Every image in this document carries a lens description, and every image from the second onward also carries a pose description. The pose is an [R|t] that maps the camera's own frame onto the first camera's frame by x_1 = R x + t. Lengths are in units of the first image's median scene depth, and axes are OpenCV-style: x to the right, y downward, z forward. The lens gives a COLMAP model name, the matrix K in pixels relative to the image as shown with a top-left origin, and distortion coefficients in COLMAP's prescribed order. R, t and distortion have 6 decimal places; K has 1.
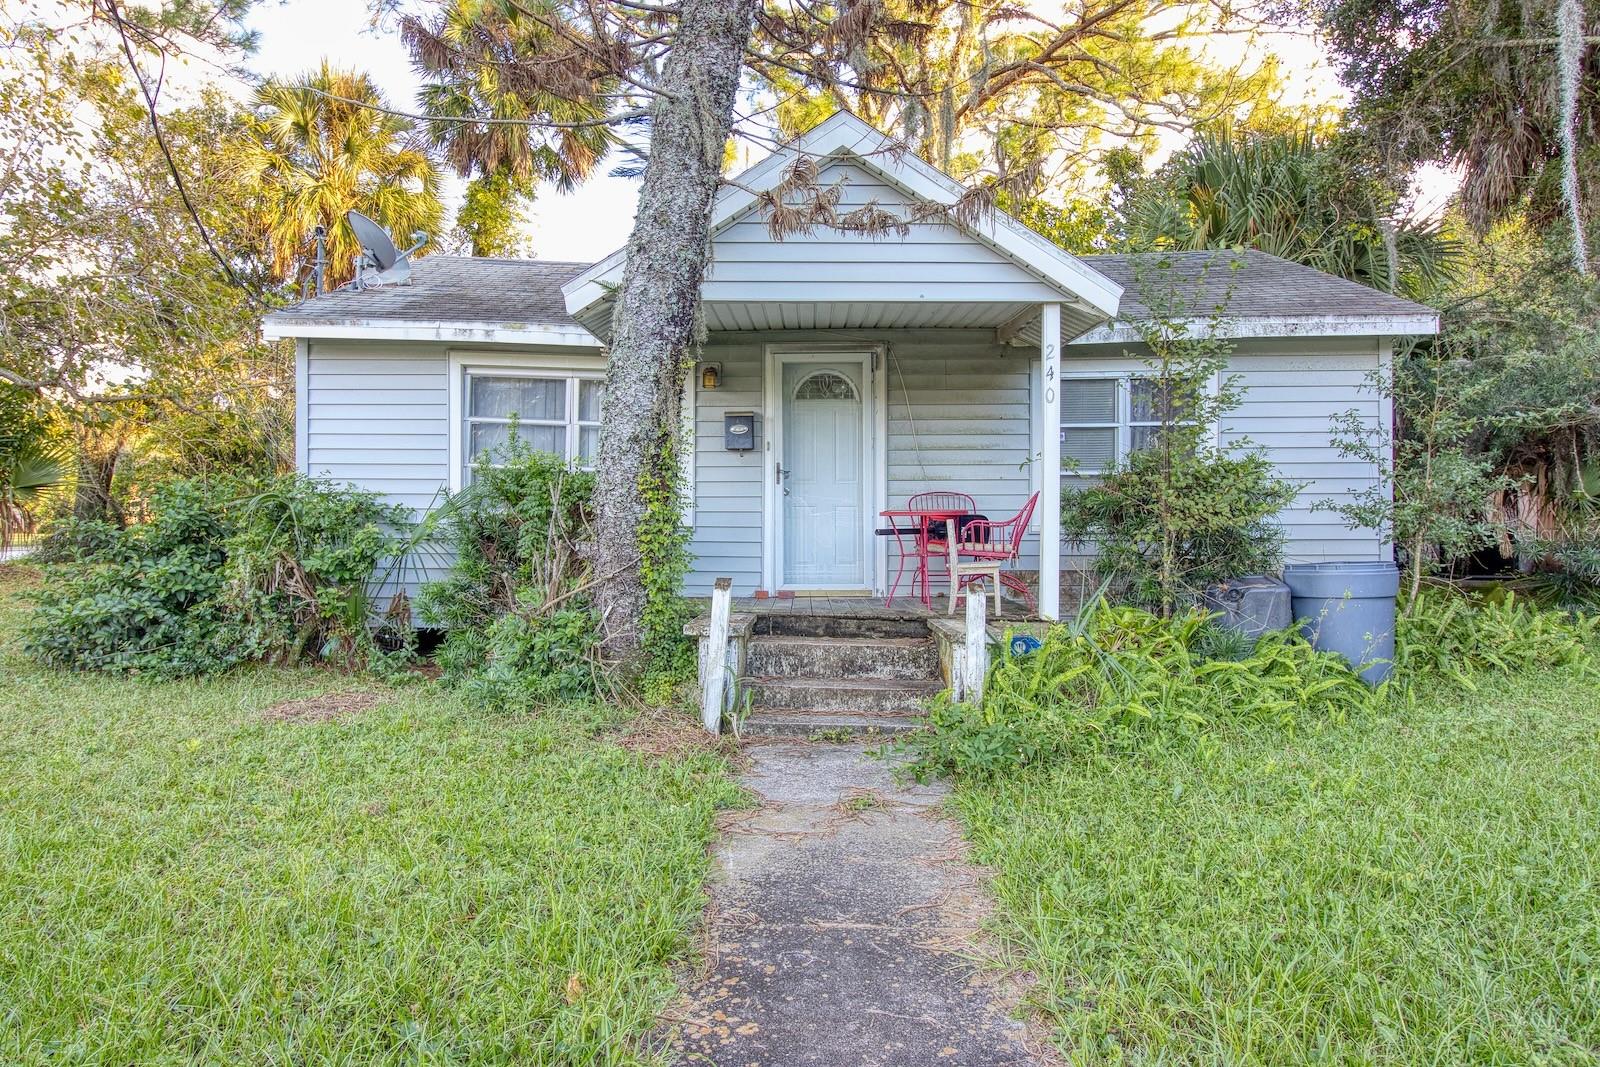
lens RADIAL K [[972.8, 0, 802.4], [0, 972.8, 532.6], [0, 0, 1]] dist [0.005866, 0.000751]
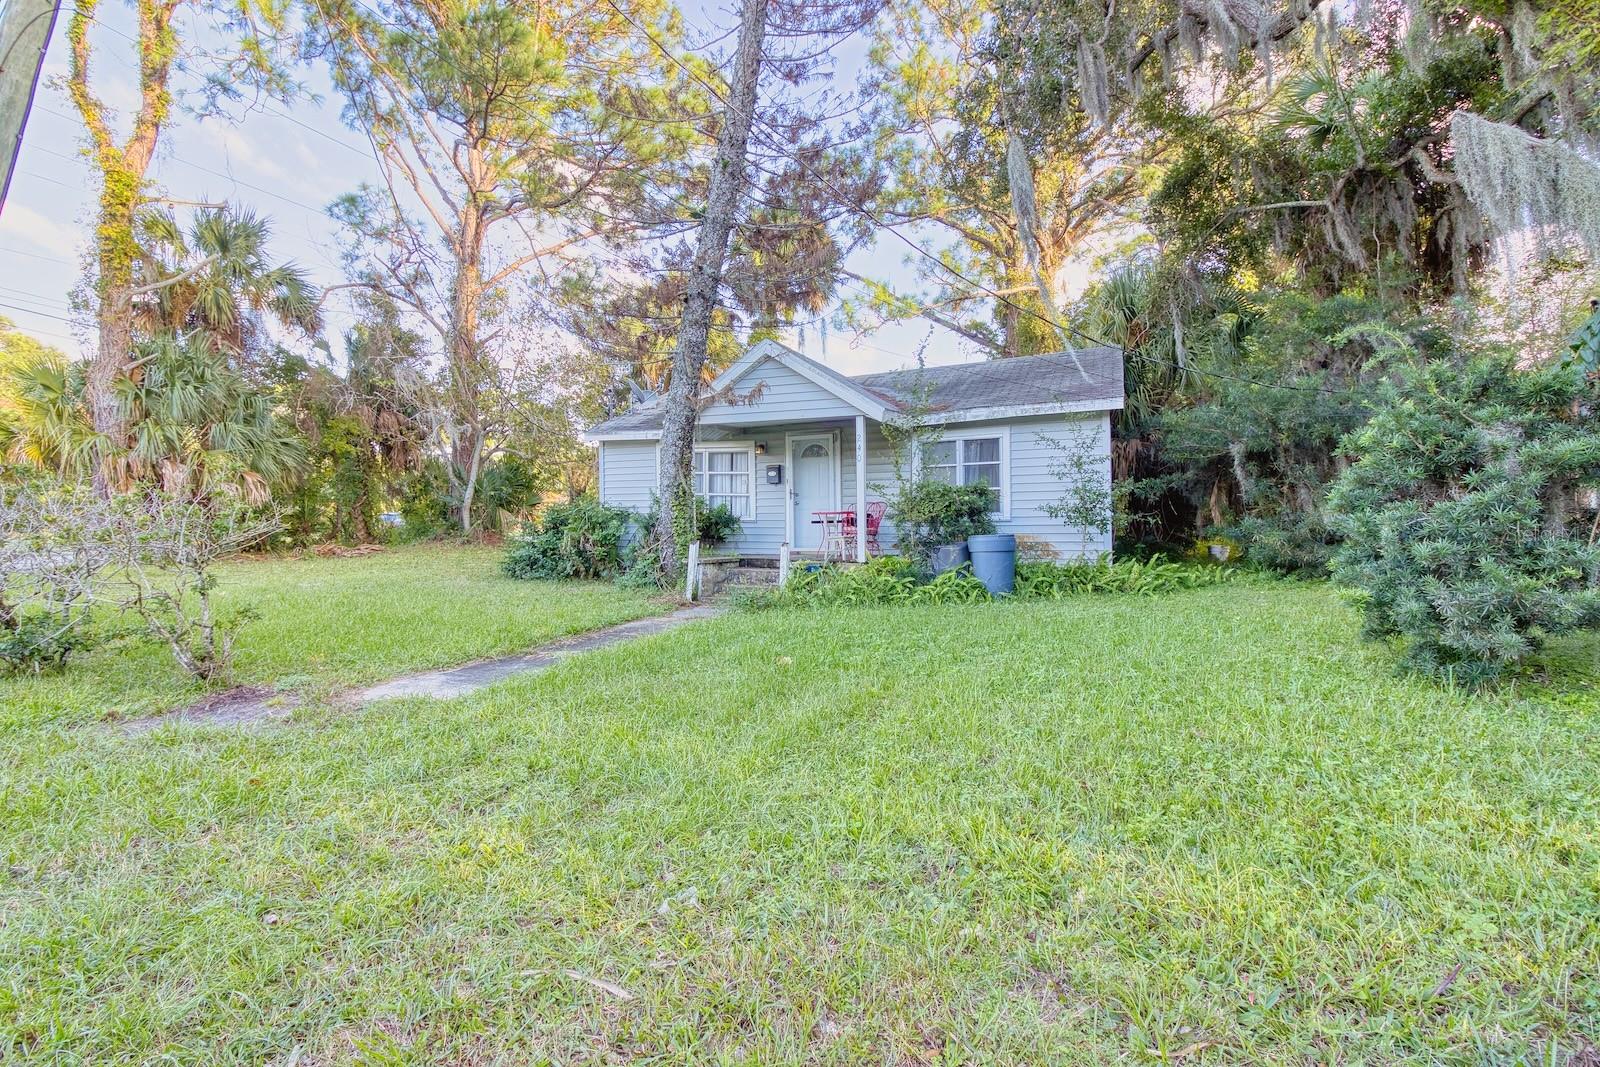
lens RADIAL K [[739.1, 0, 797.4], [0, 739.1, 533.6], [0, 0, 1]] dist [-0.002268, -0.000231]
pose [[0.925971, -0.002090, -0.377590, 0.578475], [0.005202, 0.999960, 0.007221, 0.011210], [0.377560, -0.008651, 0.925945, -0.443871]]
